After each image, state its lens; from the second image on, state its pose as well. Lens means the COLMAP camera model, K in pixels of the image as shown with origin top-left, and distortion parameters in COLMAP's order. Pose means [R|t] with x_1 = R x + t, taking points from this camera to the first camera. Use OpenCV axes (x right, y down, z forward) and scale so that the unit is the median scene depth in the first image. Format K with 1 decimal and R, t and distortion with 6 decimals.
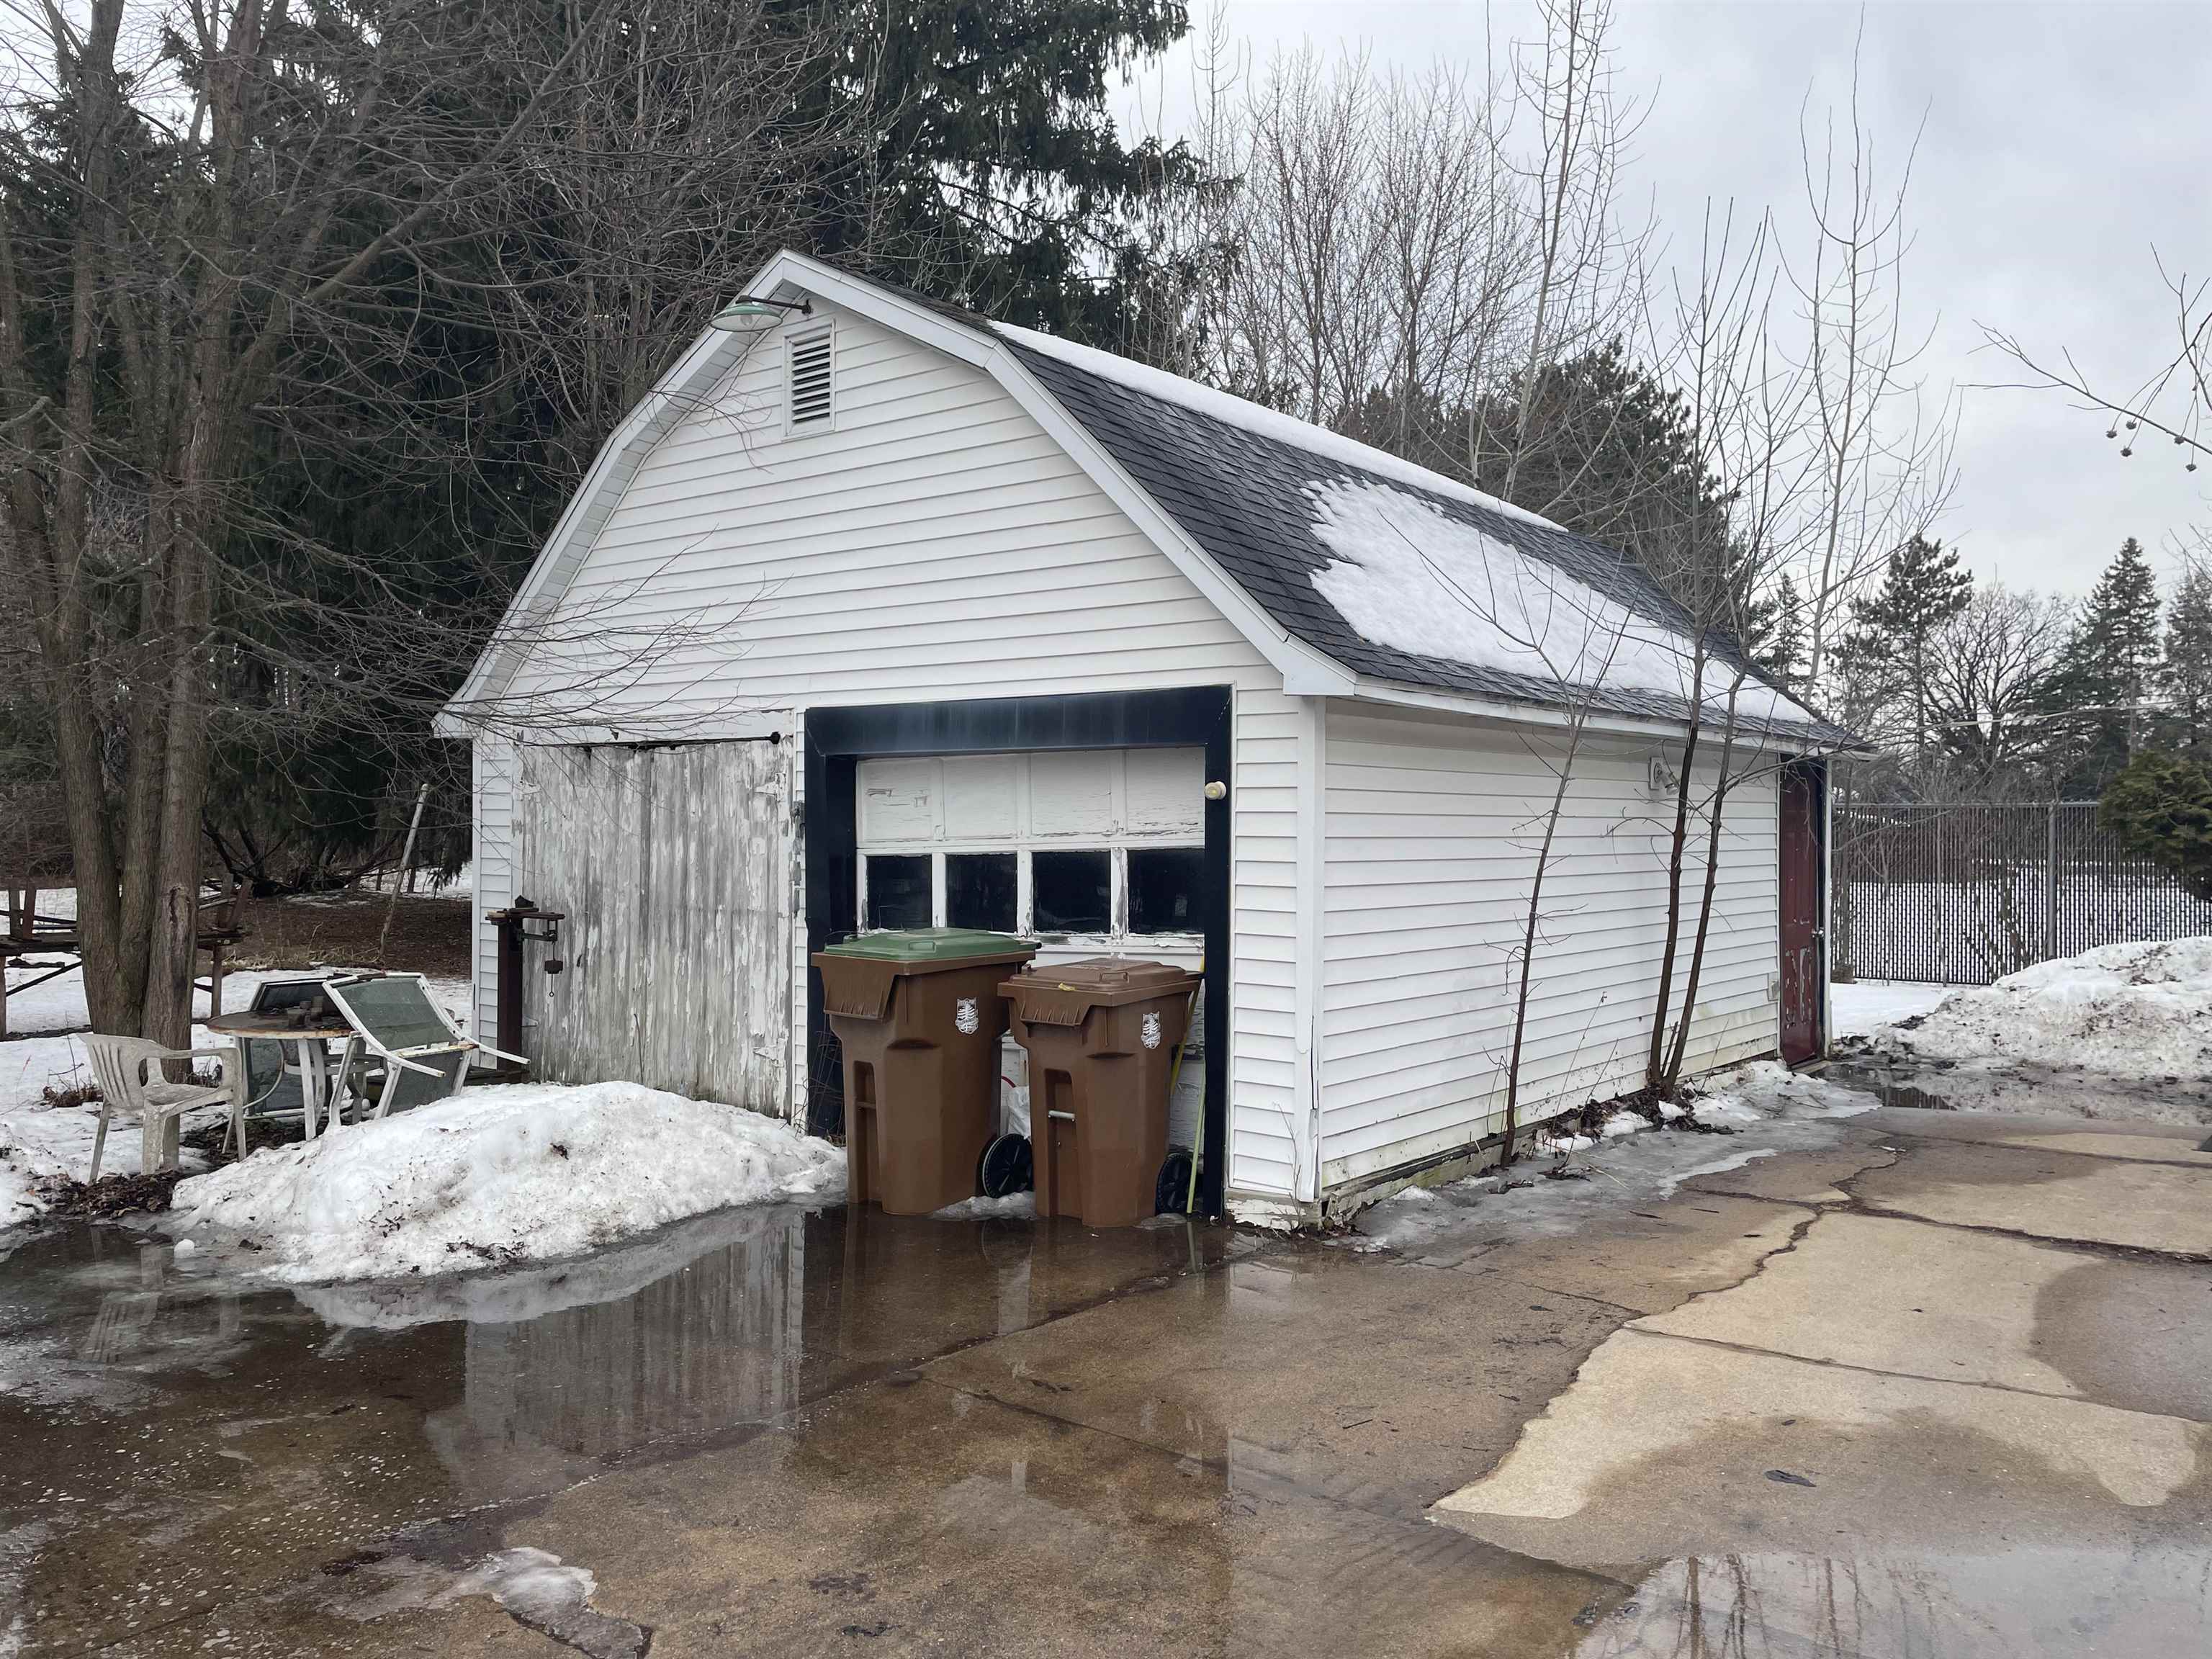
lens RADIAL K [[1681.2, 0, 1102.8], [0, 1681.2, 832.5], [0, 0, 1]] dist [0.076506, -0.040328]
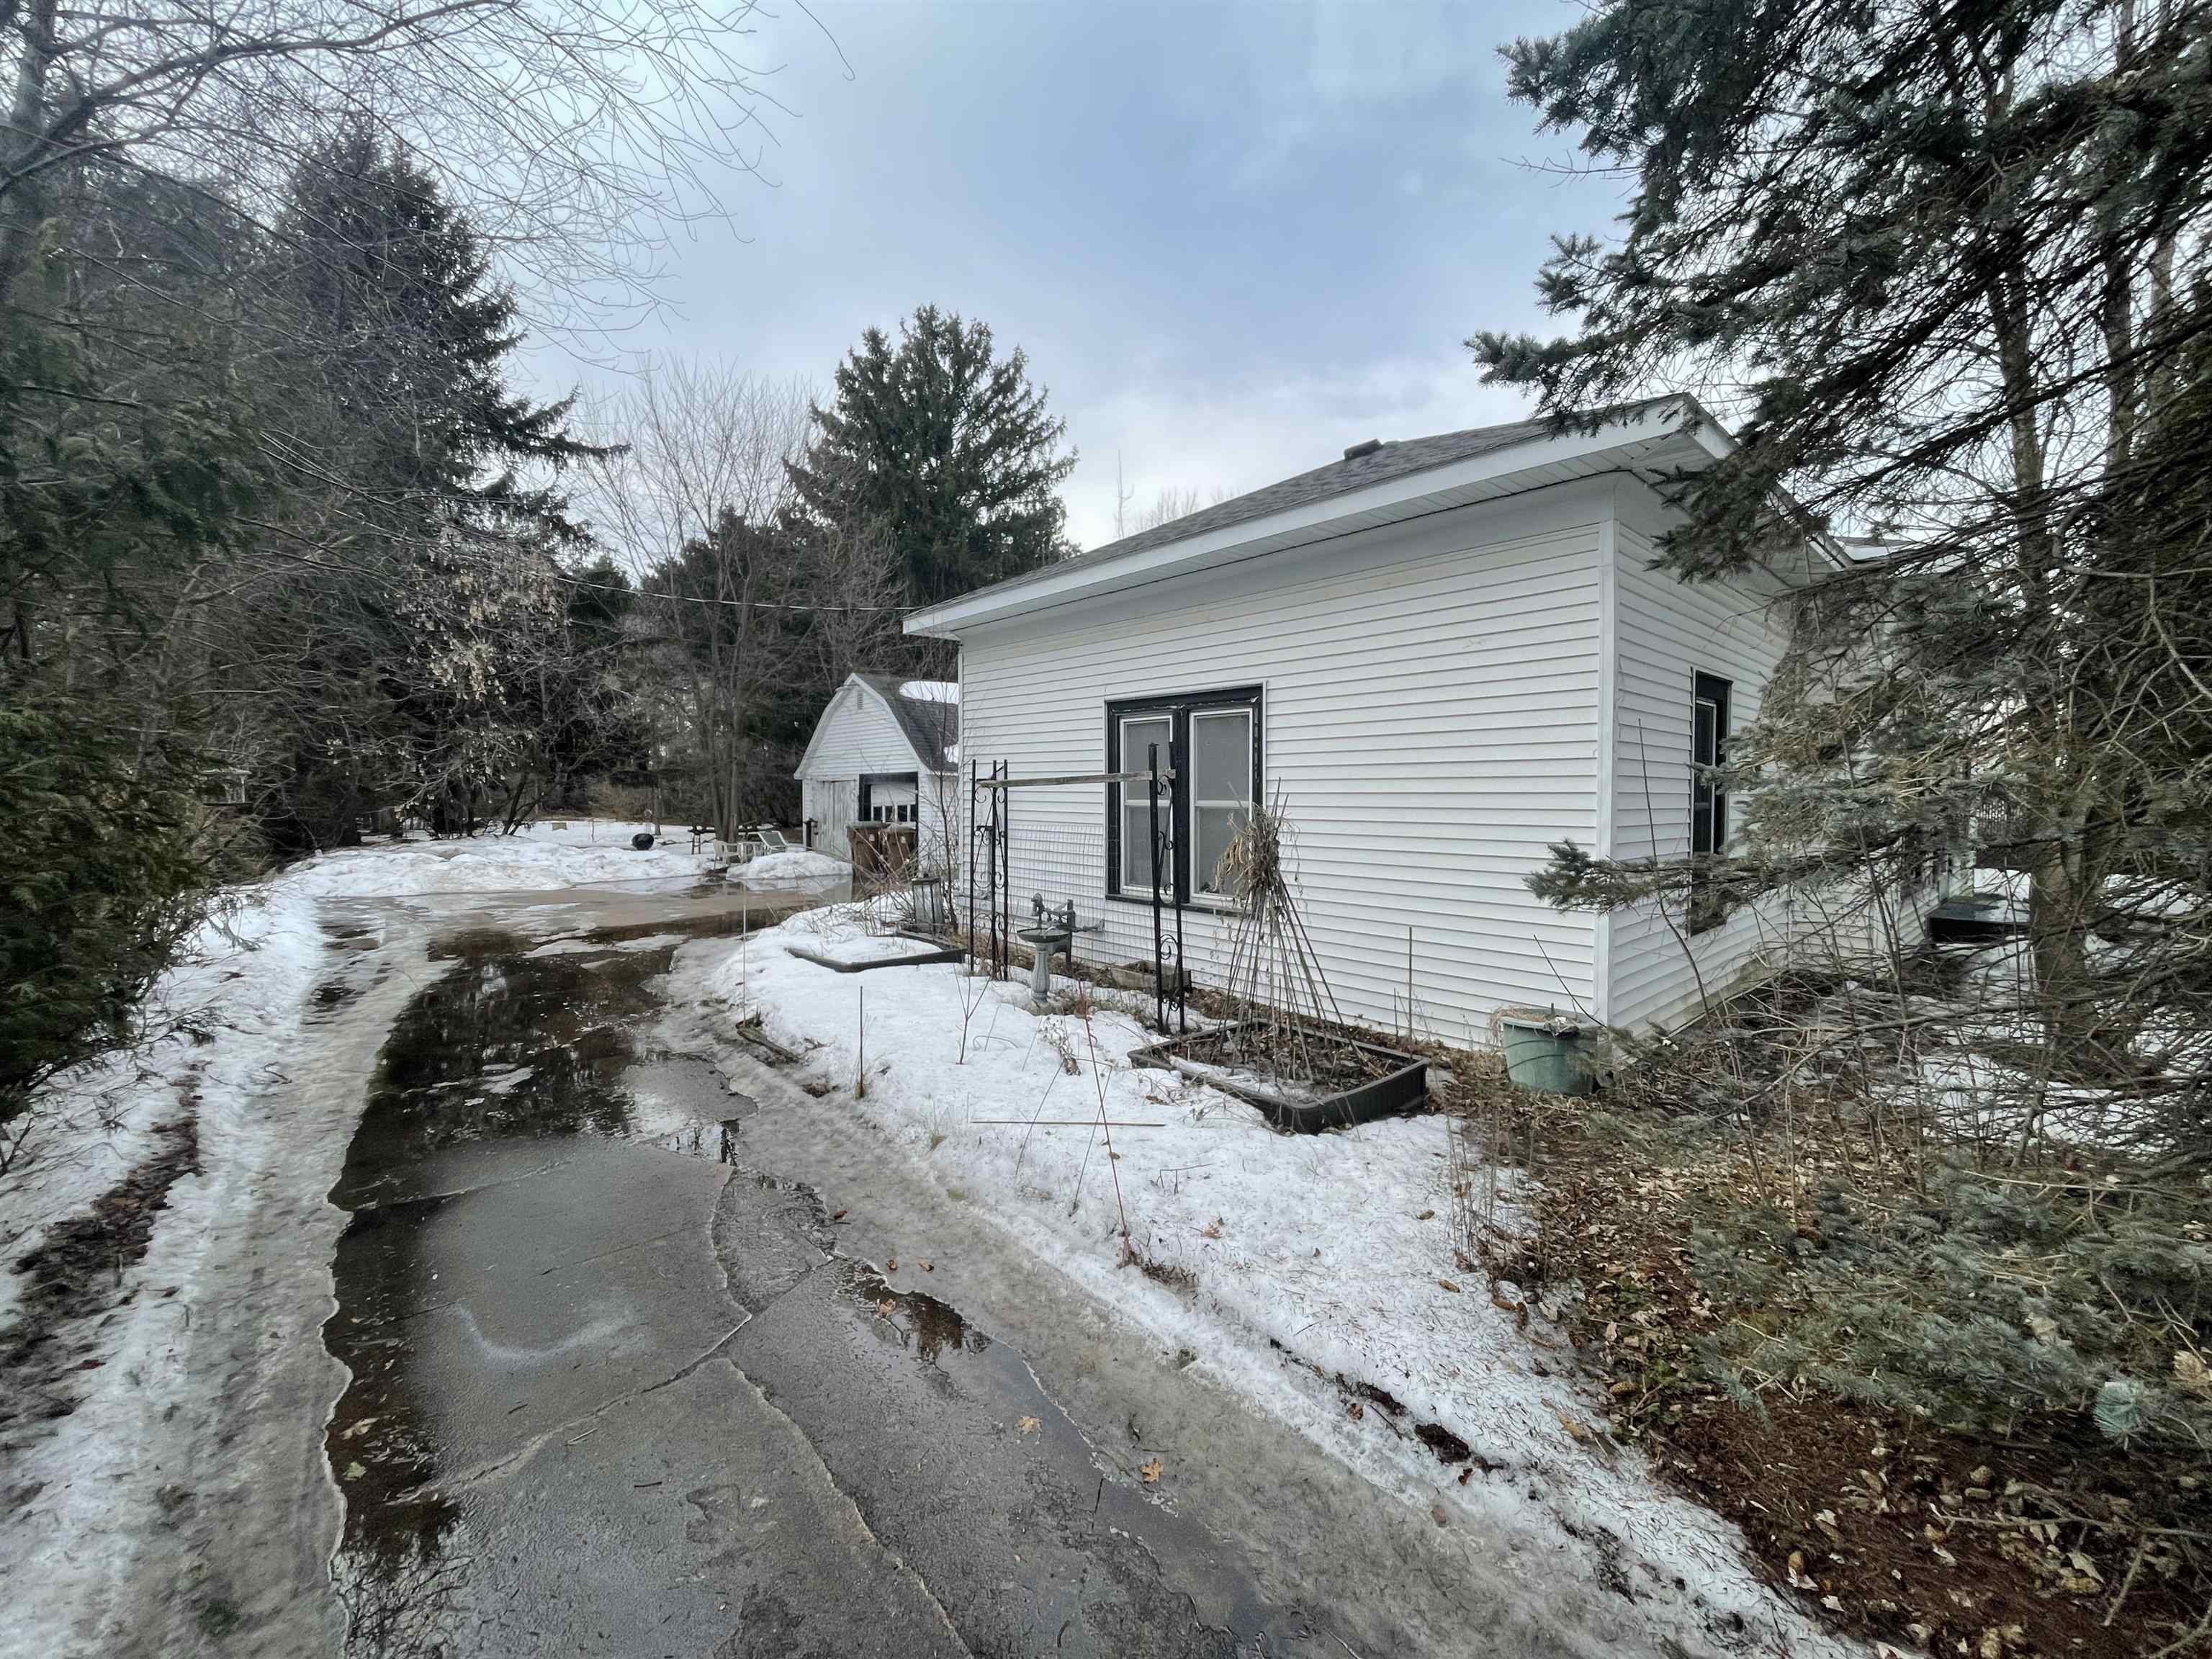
lens RADIAL K [[889.9, 0, 1110.2], [0, 889.9, 823.1], [0, 0, 1]] dist [-0.004609, -0.000237]
pose [[0.987993, -0.002305, -0.154484, 0.918082], [0.006448, 0.999633, 0.026321, 0.000181], [0.154366, -0.027001, 0.987645, -1.339839]]
